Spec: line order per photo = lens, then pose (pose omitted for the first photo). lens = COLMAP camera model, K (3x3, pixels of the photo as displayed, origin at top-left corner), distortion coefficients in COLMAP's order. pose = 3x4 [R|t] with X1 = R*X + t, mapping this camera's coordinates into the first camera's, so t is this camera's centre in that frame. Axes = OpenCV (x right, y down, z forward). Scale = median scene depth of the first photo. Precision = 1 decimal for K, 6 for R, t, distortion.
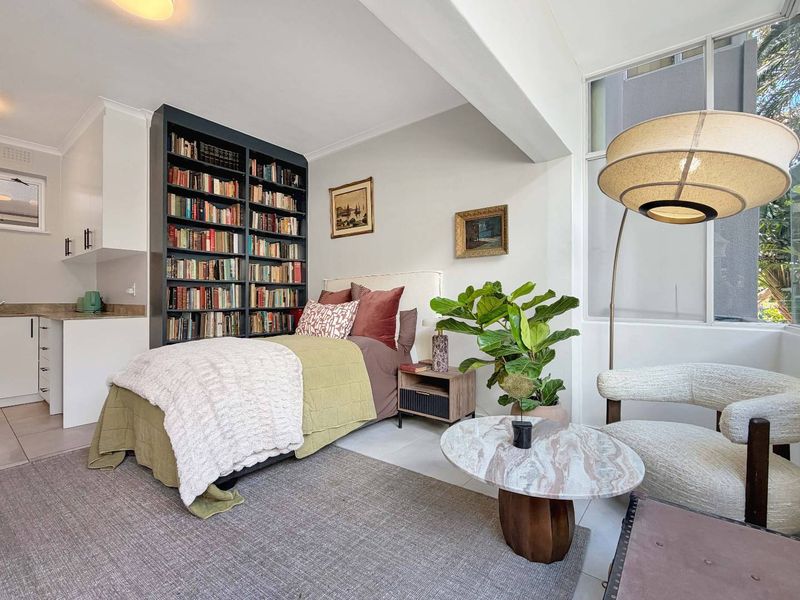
lens RADIAL K [[369.6, 0, 393.2], [0, 369.6, 297.7], [0, 0, 1]] dist [-0.000436, 0.000363]
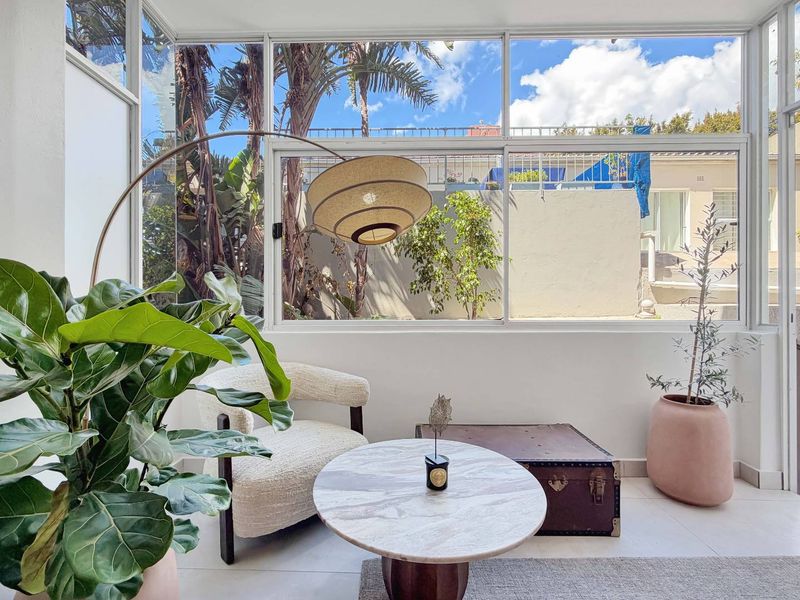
lens RADIAL K [[375.8, 0, 383.2], [0, 375.8, 300.2], [0, 0, 1]] dist [-0.001894, -0.000191]
pose [[-0.609968, 0.005120, 0.792409, -0.135061], [0.000068, 0.999979, -0.006409, -0.002102], [-0.792426, -0.003855, -0.609956, 0.909541]]
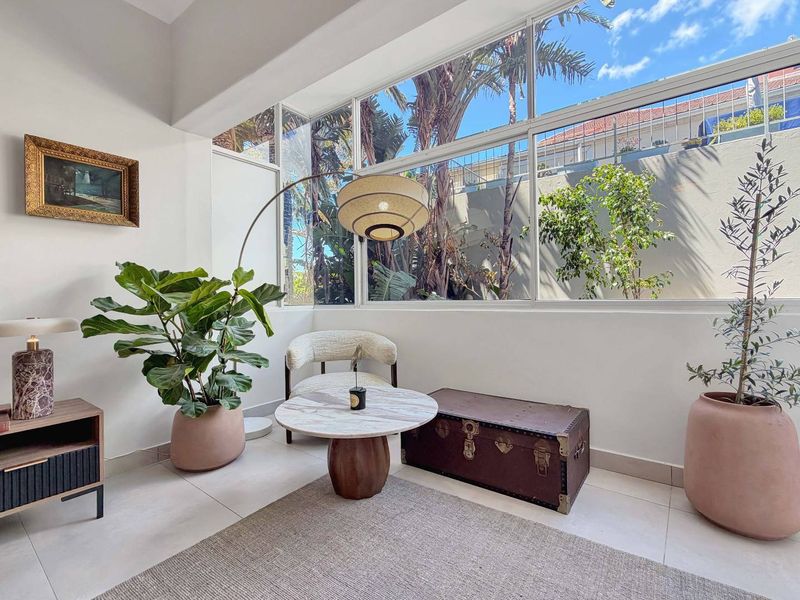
lens RADIAL K [[369.6, 0, 393.2], [0, 369.6, 297.7], [0, 0, 1]] dist [-0.000436, 0.000363]
pose [[-0.029336, 0.004888, 0.999558, -0.467933], [0.008211, 0.999955, -0.004649, 0.032918], [-0.999536, 0.008071, -0.029375, 0.522547]]
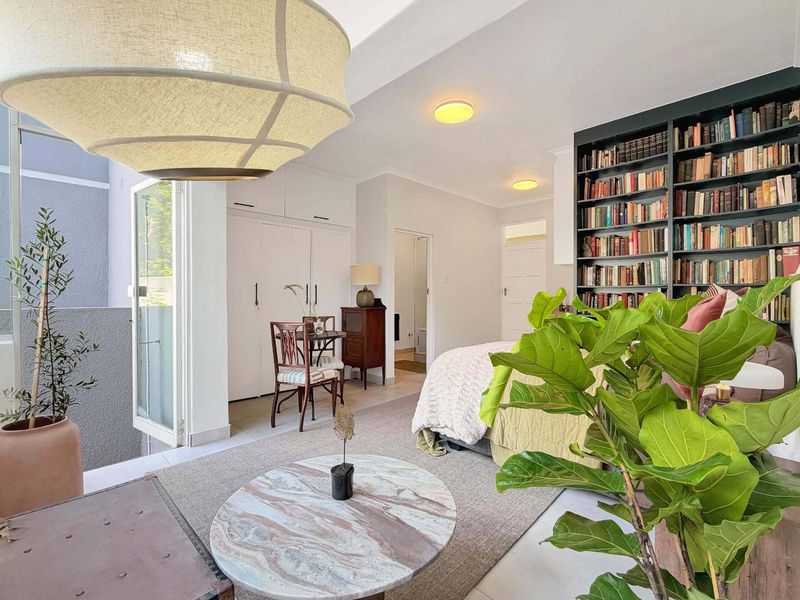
lens RADIAL K [[352.5, 0, 397.0], [0, 352.5, 299.0], [0, 0, 1]] dist [0.022281, 0.000053]
pose [[-0.095133, 0.013431, -0.995374, 0.653493], [0.005090, 0.999902, 0.013005, -0.036768], [0.995452, -0.003830, -0.095192, 0.684331]]
